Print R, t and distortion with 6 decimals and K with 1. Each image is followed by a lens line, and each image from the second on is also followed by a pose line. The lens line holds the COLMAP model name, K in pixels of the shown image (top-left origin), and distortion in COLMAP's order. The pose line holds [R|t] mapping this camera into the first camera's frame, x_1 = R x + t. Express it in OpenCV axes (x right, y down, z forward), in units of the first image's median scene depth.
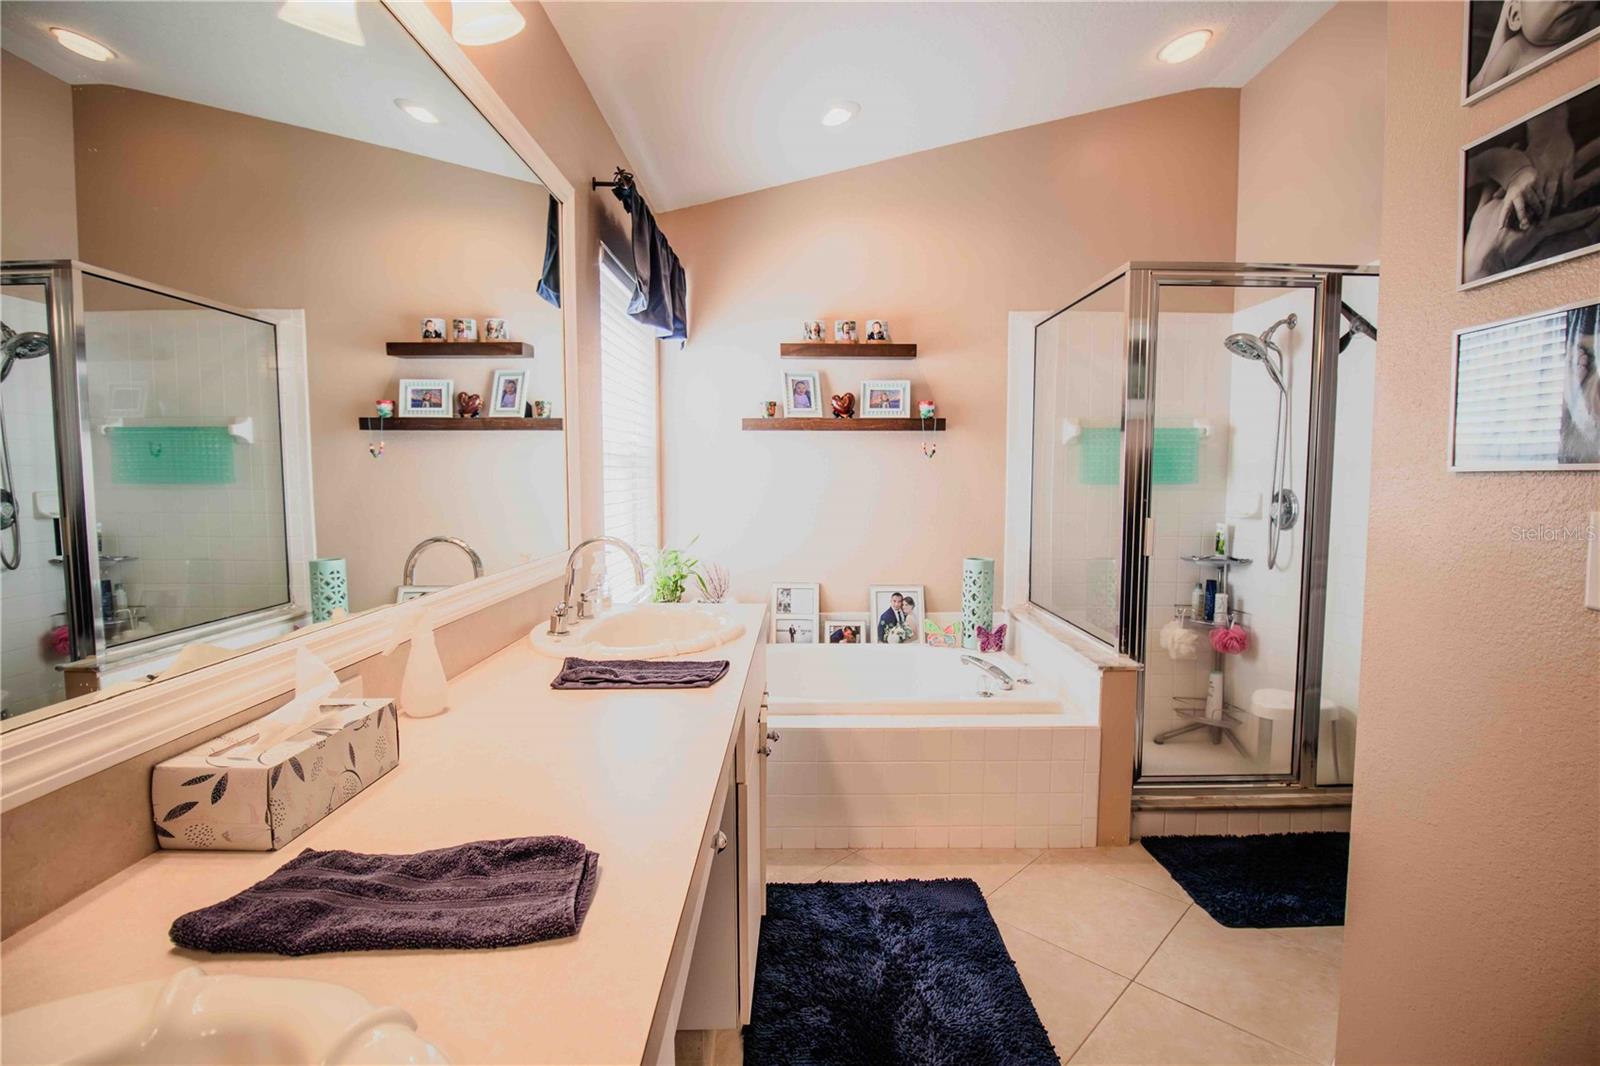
lens RADIAL K [[755.2, 0, 798.5], [0, 755.2, 525.4], [0, 0, 1]] dist [-0.016294, -0.000312]
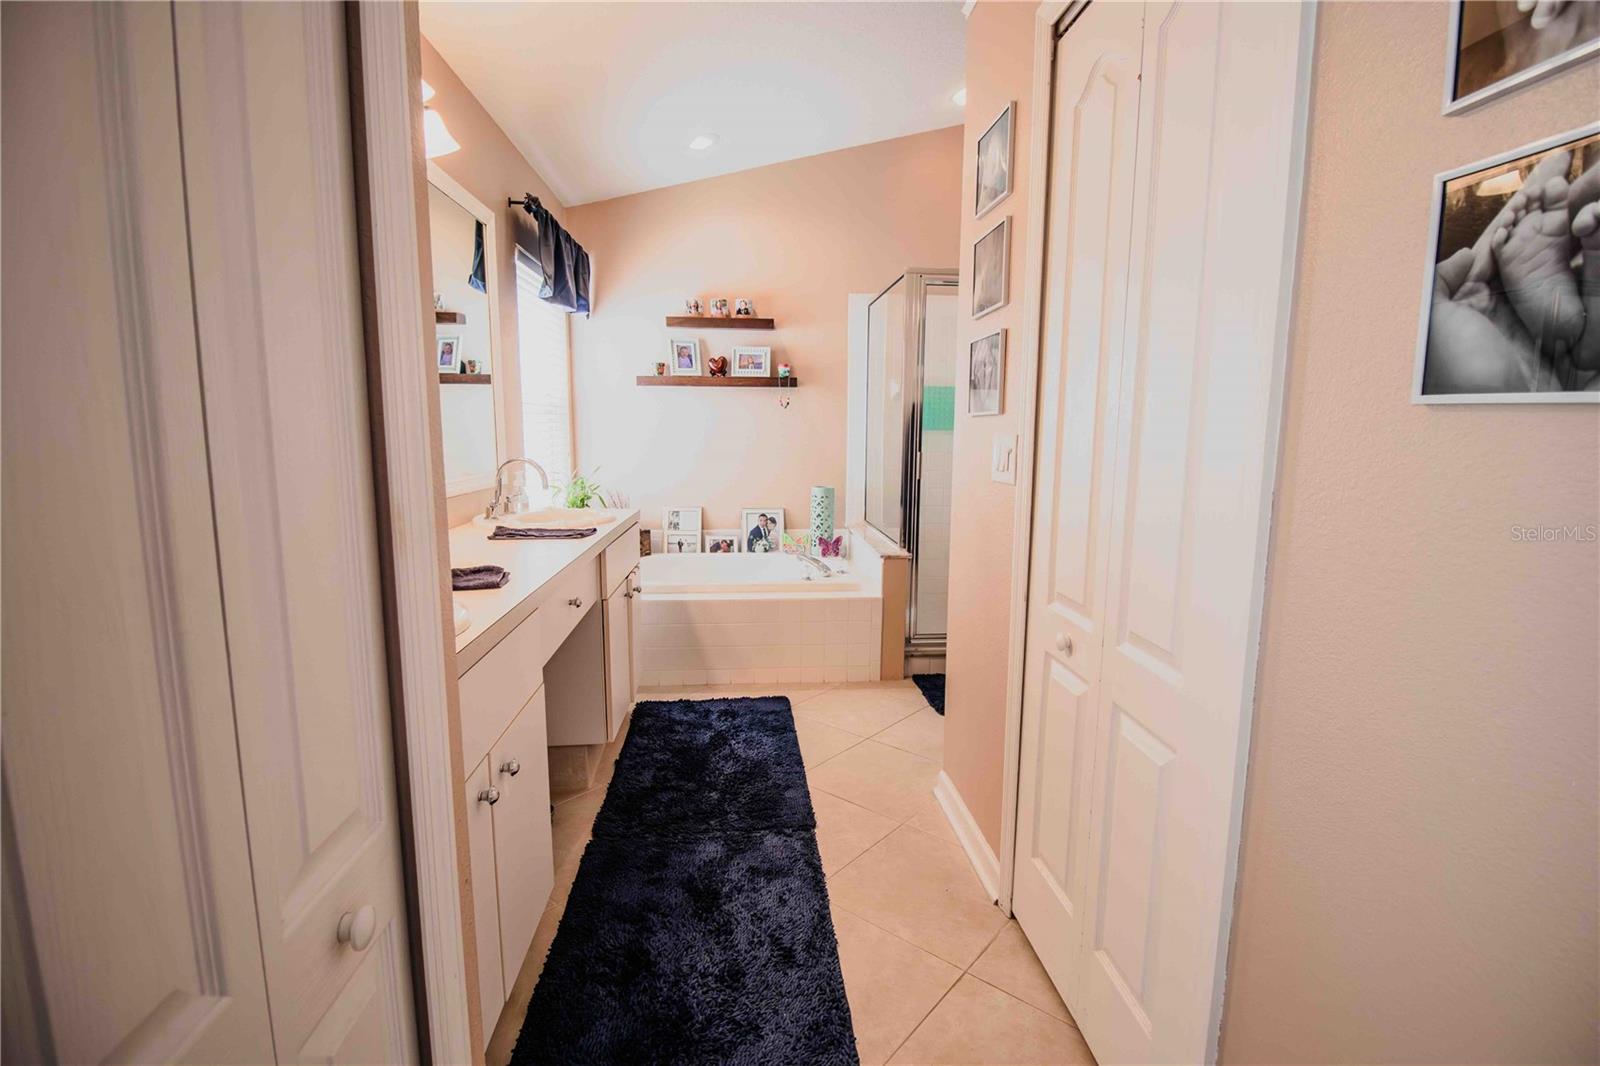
lens RADIAL K [[755.2, 0, 808.1], [0, 755.2, 534.9], [0, 0, 1]] dist [-0.016294, -0.000312]
pose [[0.996026, -0.005545, 0.088893, 0.112916], [-0.001130, 0.997193, 0.074871, 0.034192], [-0.089059, -0.074673, 0.993223, -0.351699]]
